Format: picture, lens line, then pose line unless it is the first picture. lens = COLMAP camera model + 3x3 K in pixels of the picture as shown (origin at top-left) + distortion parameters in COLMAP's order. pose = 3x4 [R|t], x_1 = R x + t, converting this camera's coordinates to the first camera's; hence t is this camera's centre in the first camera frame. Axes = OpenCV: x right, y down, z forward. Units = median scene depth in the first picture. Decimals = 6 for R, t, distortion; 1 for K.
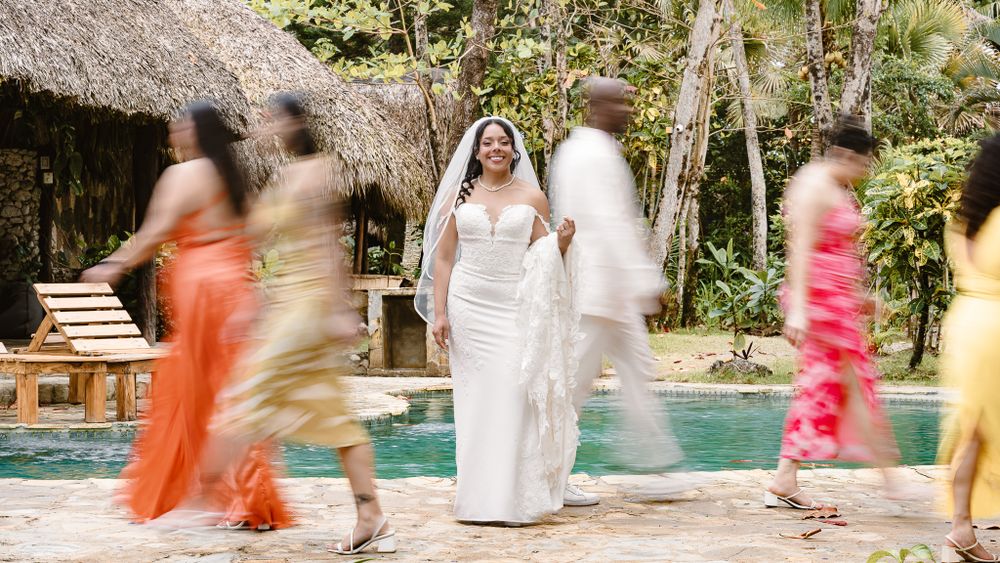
lens RADIAL K [[2411.2, 0, 499.0], [0, 2411.2, 278.9], [0, 0, 1]] dist [0.005984, 0.000000]
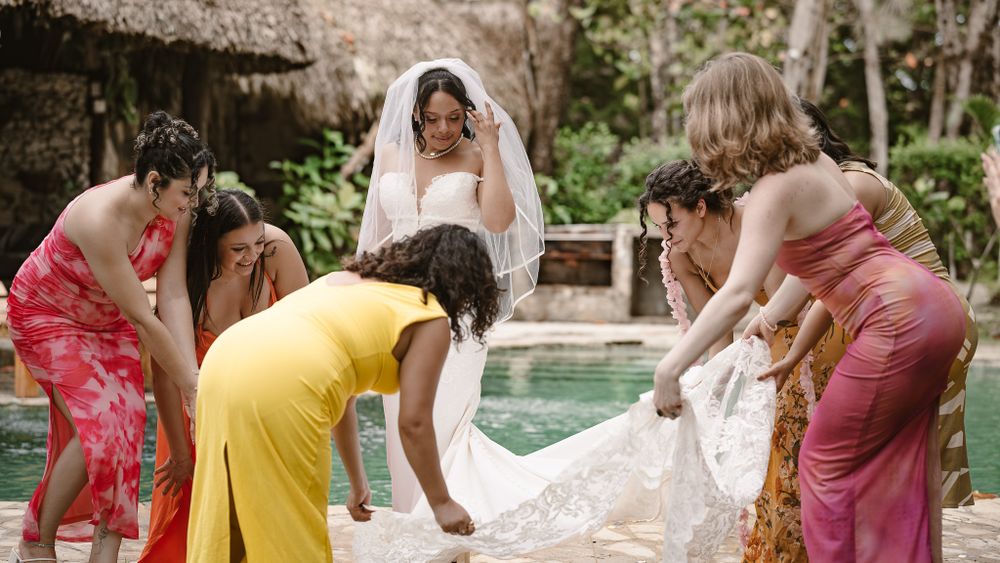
lens RADIAL K [[2361.9, 0, 501.4], [0, 2361.9, 284.2], [0, 0, 1]] dist [0.048170, 0.000000]
pose [[0.998493, 0.016841, -0.052229, 0.015261], [-0.014683, 0.999034, 0.041430, -0.013391], [0.052876, -0.040601, 0.997775, 0.101717]]
